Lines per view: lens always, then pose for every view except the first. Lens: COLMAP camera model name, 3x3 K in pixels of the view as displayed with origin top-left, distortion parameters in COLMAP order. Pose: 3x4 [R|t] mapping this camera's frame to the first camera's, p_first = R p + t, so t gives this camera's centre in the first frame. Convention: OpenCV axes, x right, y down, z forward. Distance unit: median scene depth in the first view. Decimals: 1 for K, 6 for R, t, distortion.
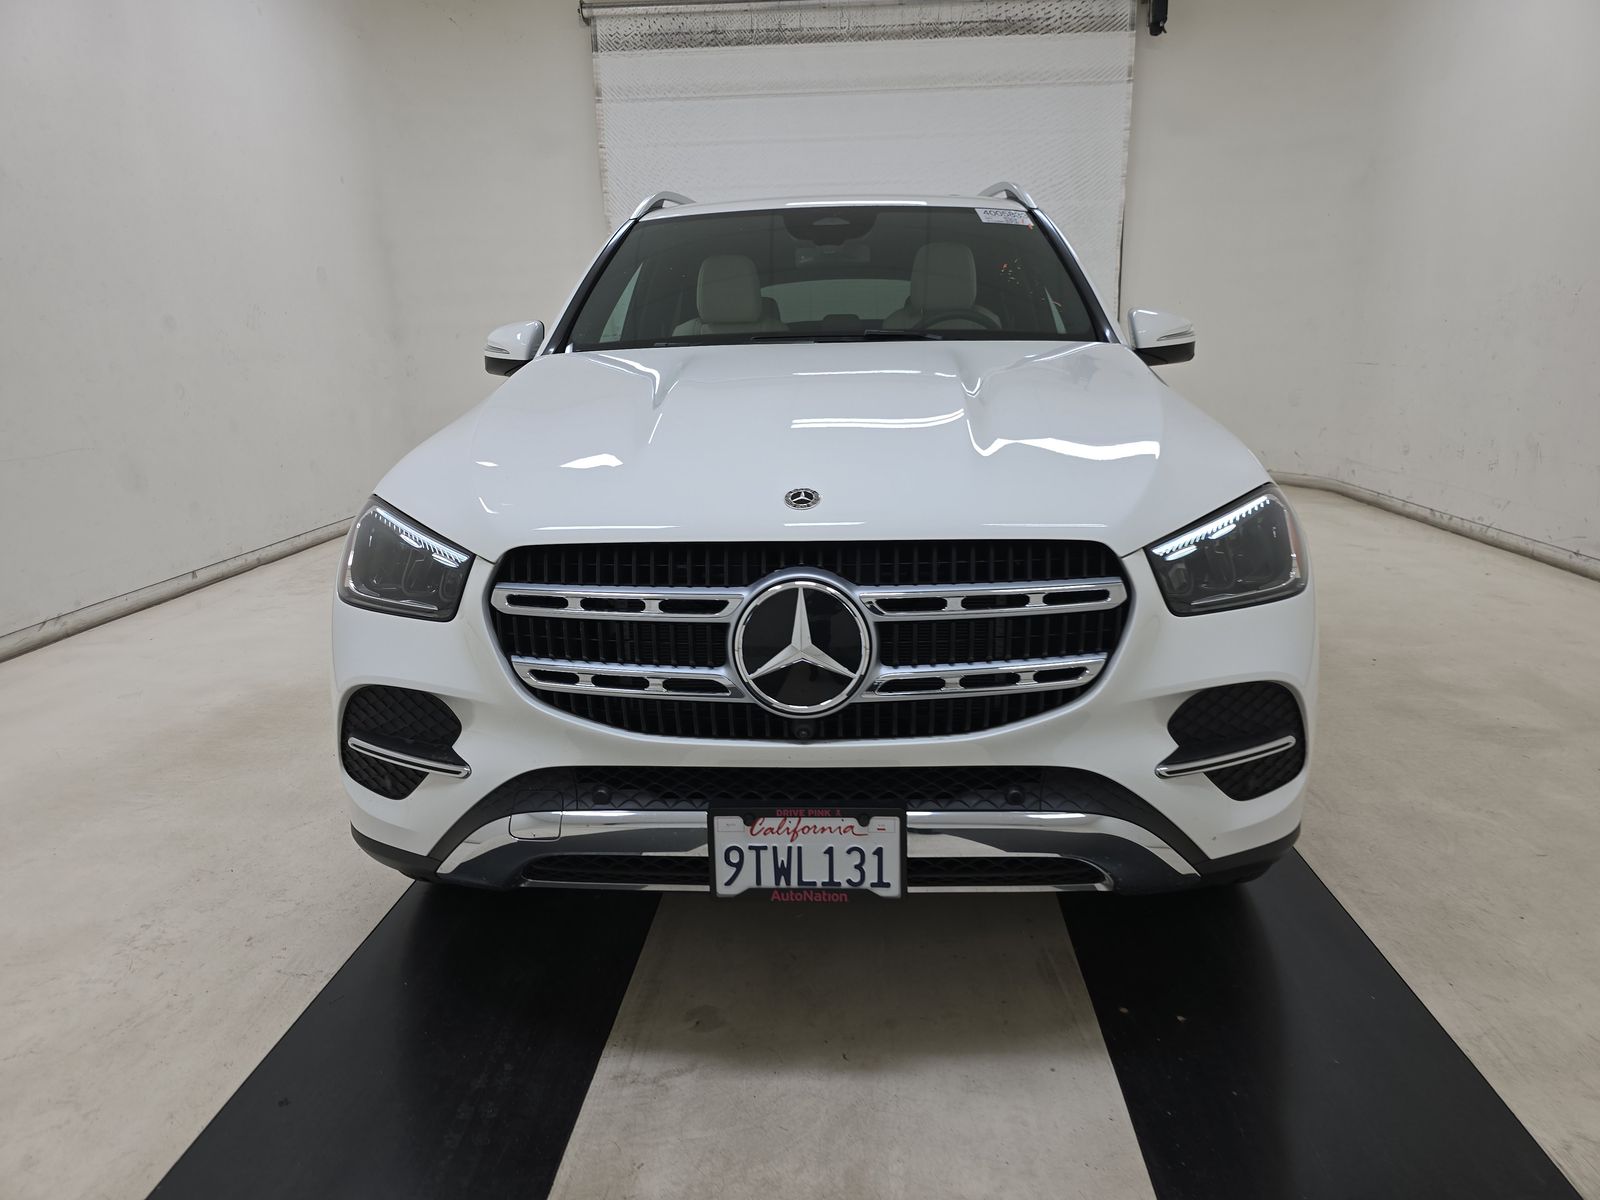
lens RADIAL K [[1080.7, 0, 822.0], [0, 1080.7, 612.6], [0, 0, 1]] dist [0.029256, -0.021550]
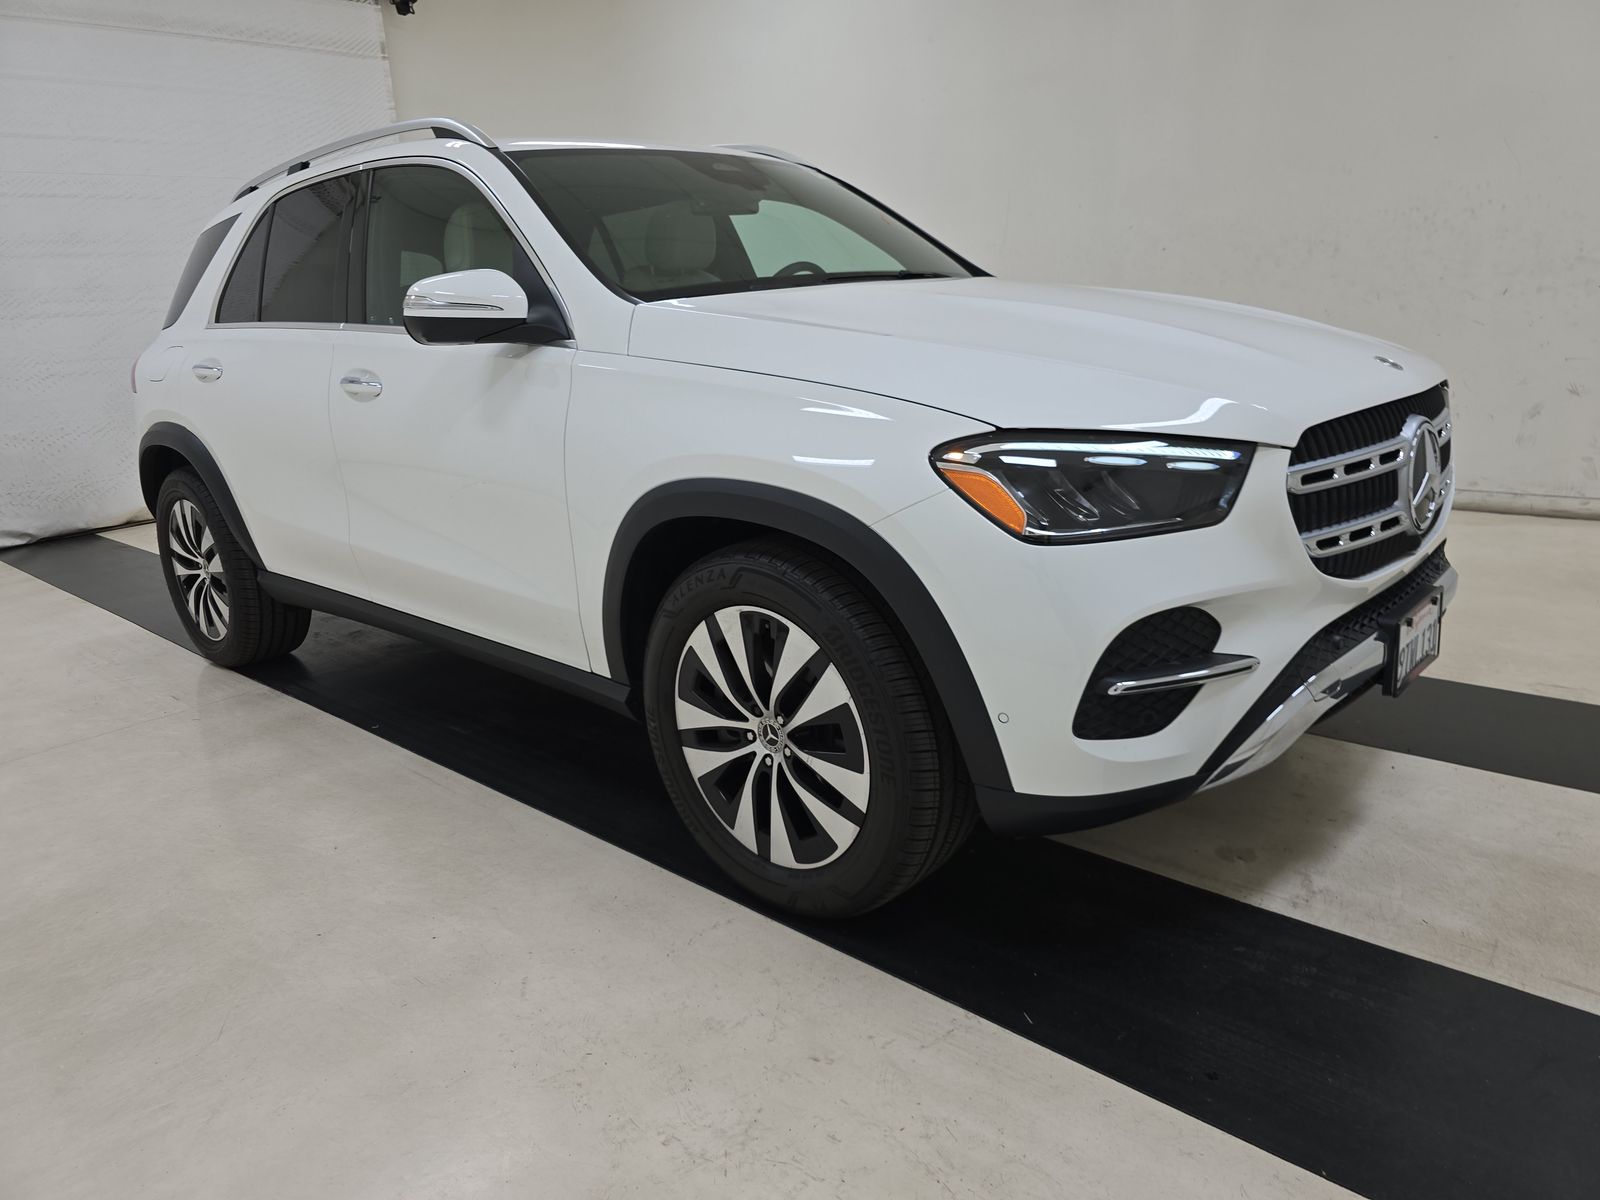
lens RADIAL K [[1080.7, 0, 815.7], [0, 1080.7, 599.1], [0, 0, 1]] dist [0.029256, -0.021550]
pose [[0.639538, -0.223064, 0.735686, -1.428227], [0.235158, 0.967870, 0.089038, -0.108250], [-0.731910, 0.116059, 0.671445, 0.646369]]
